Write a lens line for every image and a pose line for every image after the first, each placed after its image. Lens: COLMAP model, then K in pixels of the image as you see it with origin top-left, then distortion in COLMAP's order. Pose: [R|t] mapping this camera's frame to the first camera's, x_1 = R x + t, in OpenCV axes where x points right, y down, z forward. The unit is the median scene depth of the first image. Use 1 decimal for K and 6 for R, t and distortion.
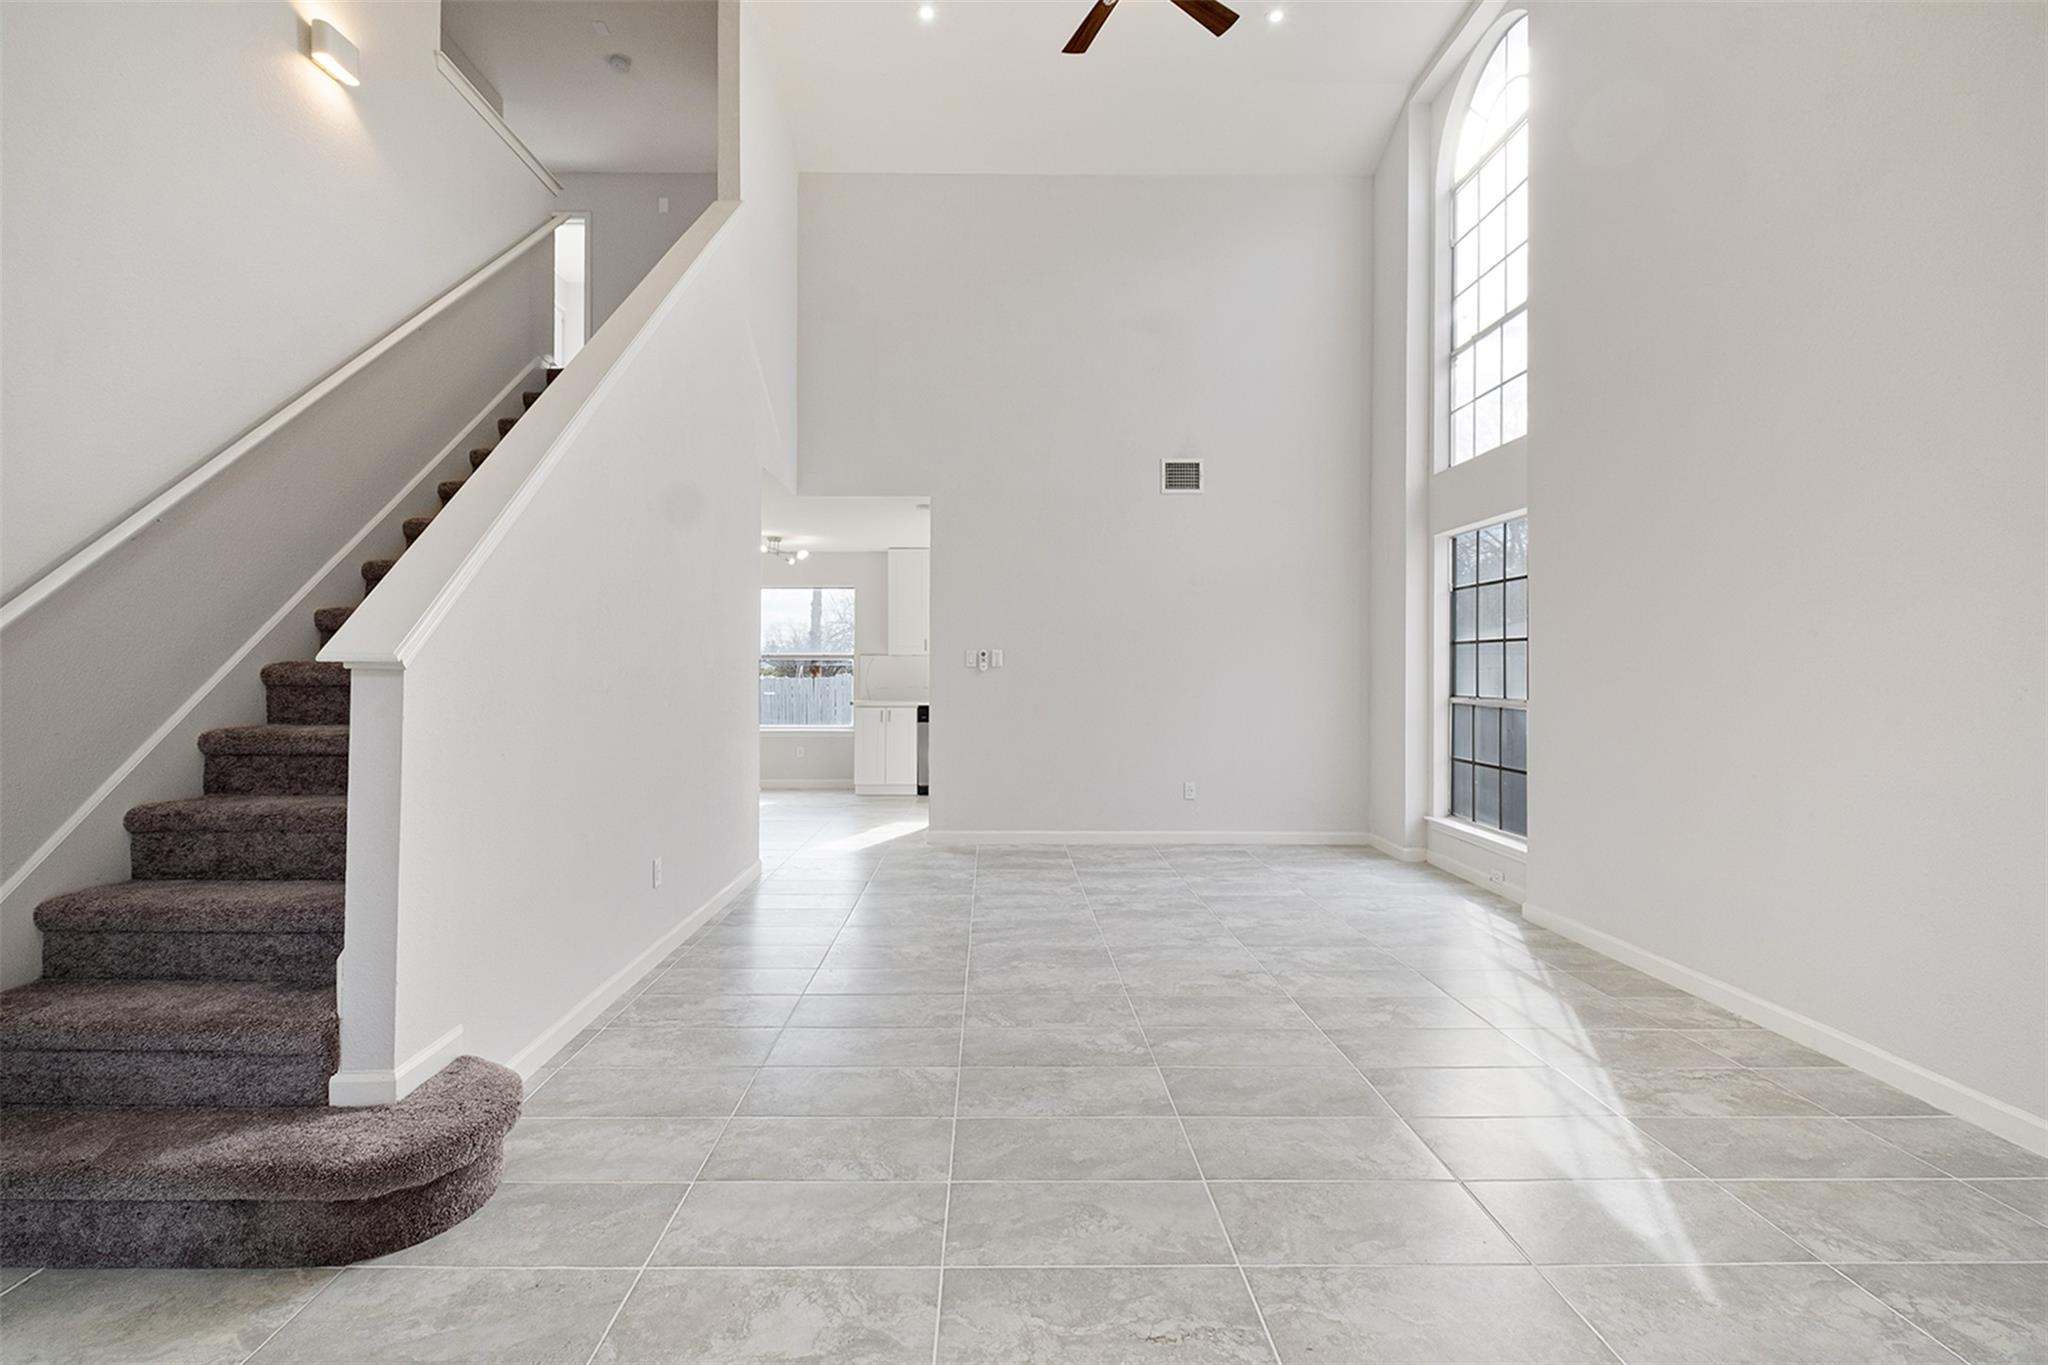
lens RADIAL K [[919.8, 0, 1001.4], [0, 919.8, 666.2], [0, 0, 1]] dist [0.000918, -0.005589]
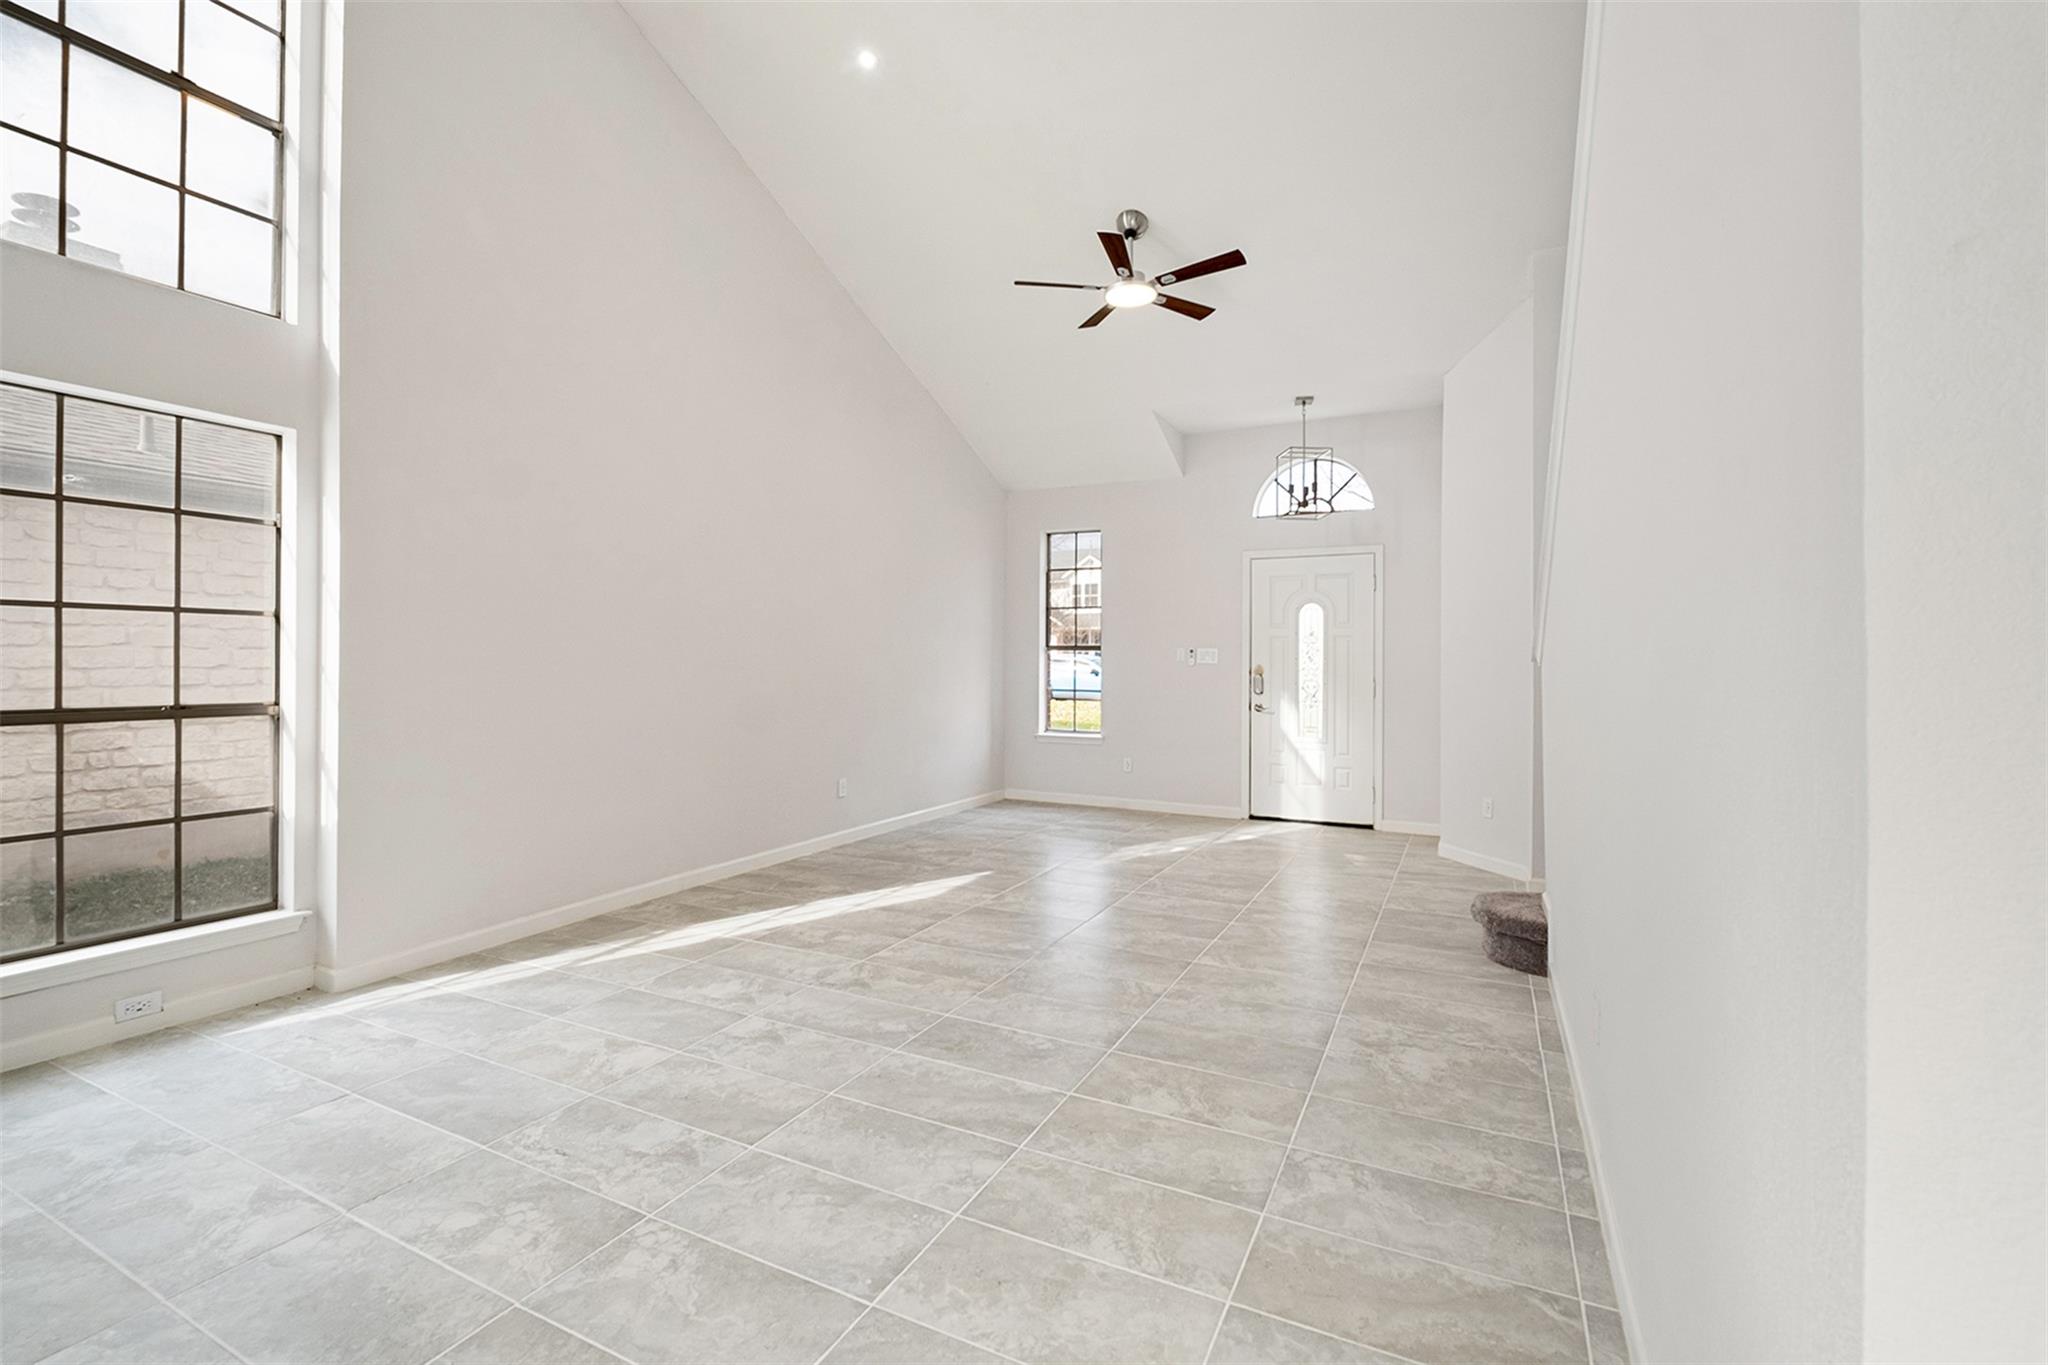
lens RADIAL K [[890.9, 0, 1027.7], [0, 890.9, 671.5], [0, 0, 1]] dist [0.000996, -0.005069]
pose [[-0.888736, -0.011586, 0.458272, -0.380292], [-0.008085, 0.999921, 0.009601, 0.004039], [-0.458347, 0.004827, -0.888760, 2.050381]]
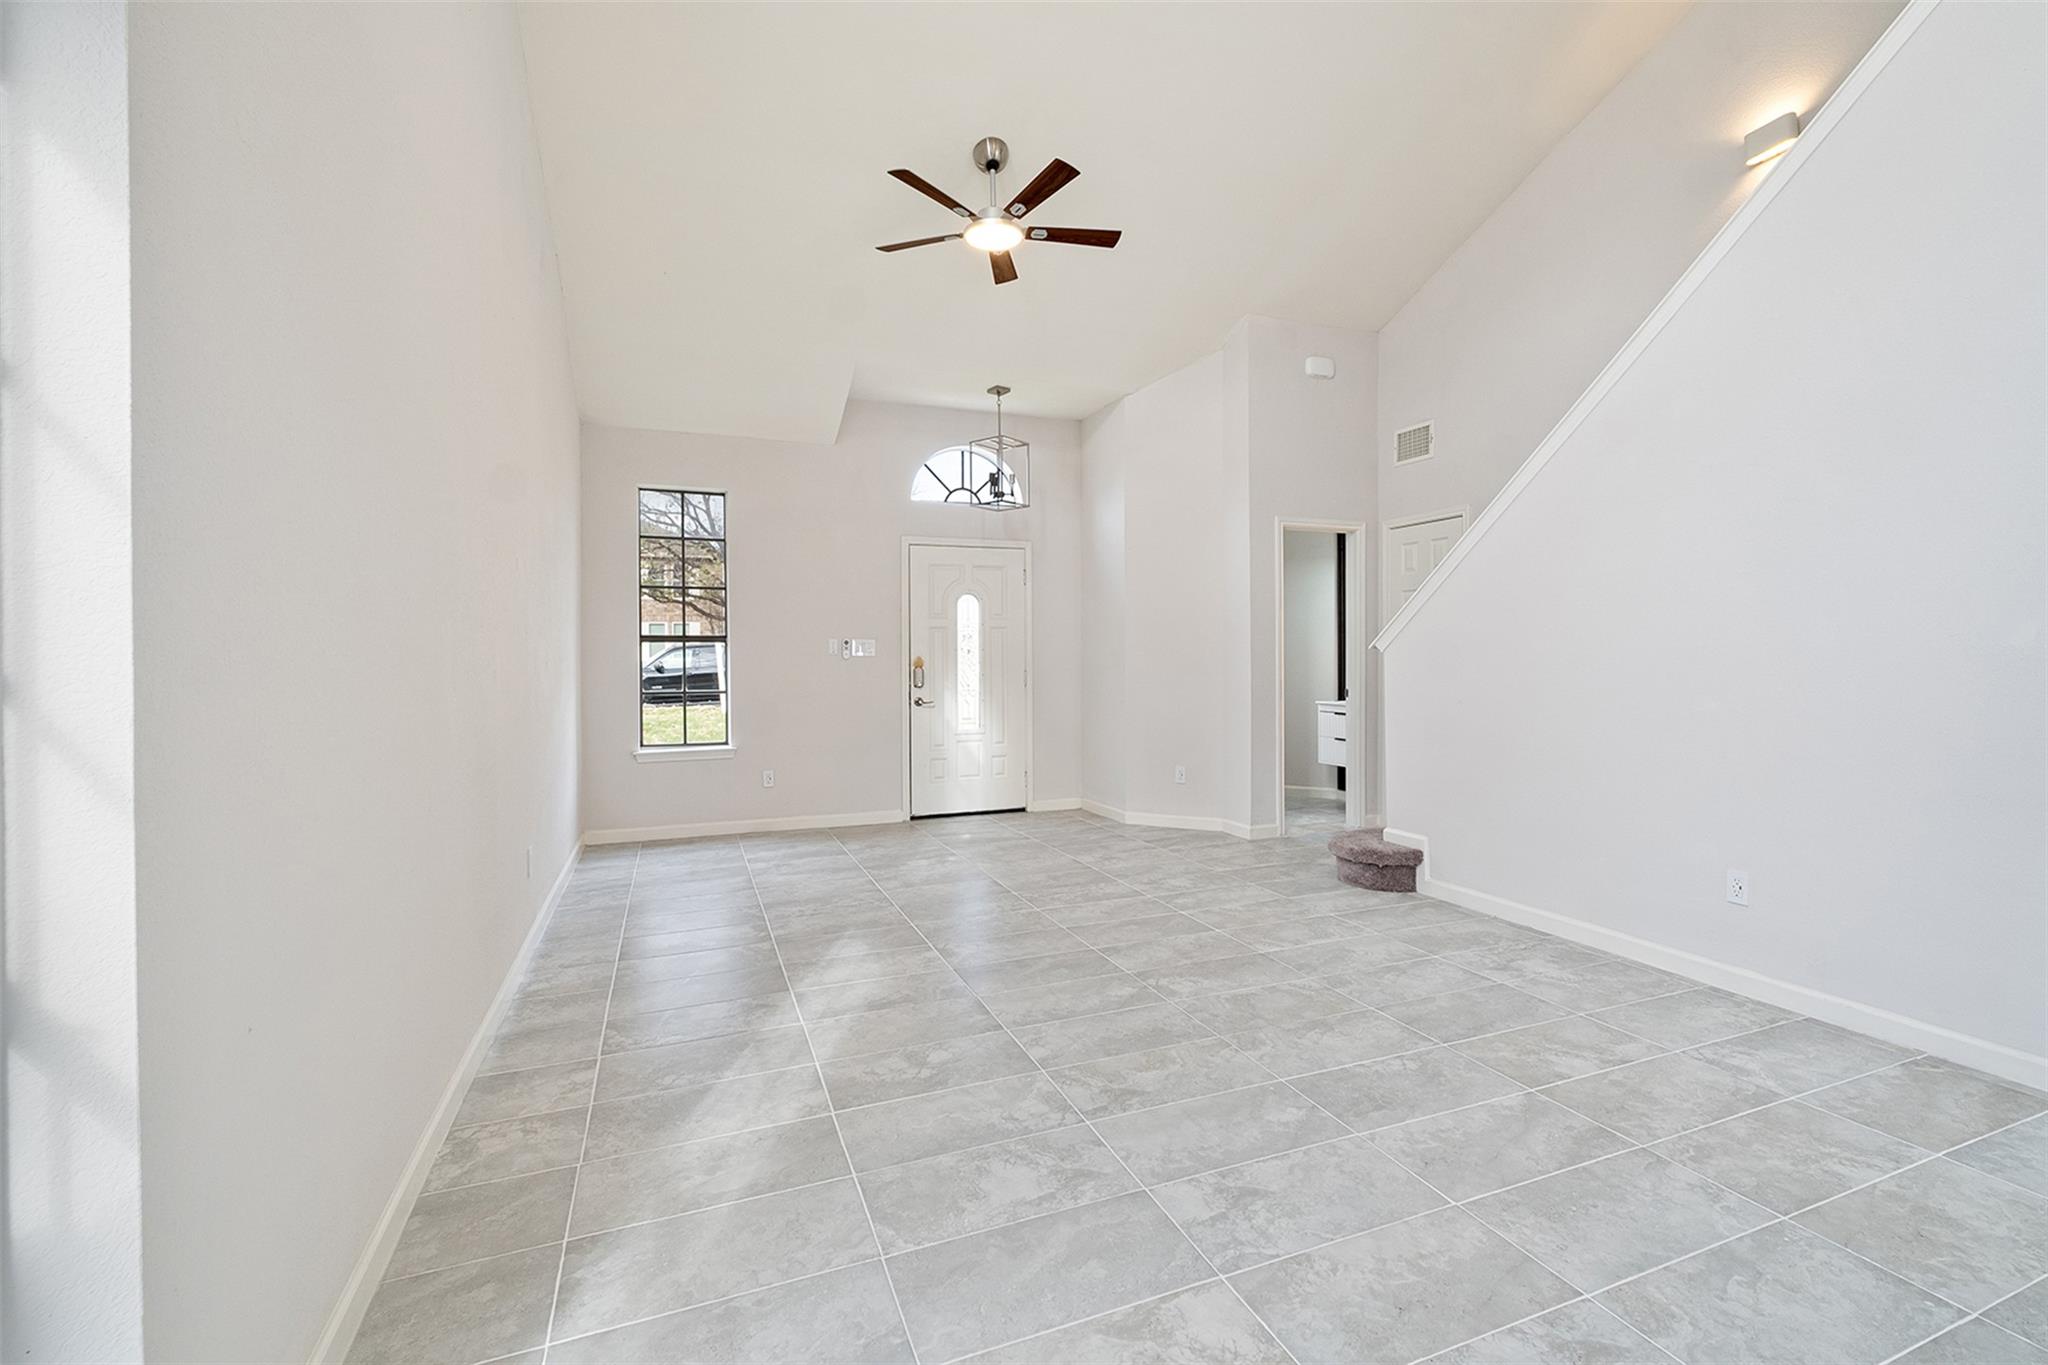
lens RADIAL K [[898.0, 0, 1034.0], [0, 898.0, 674.1], [0, 0, 1]] dist [0.000242, -0.005227]
pose [[-0.933304, 0.012896, -0.358856, 0.655674], [0.006517, 0.999799, 0.018978, 0.006434], [0.359029, 0.015374, -0.933200, 1.894732]]
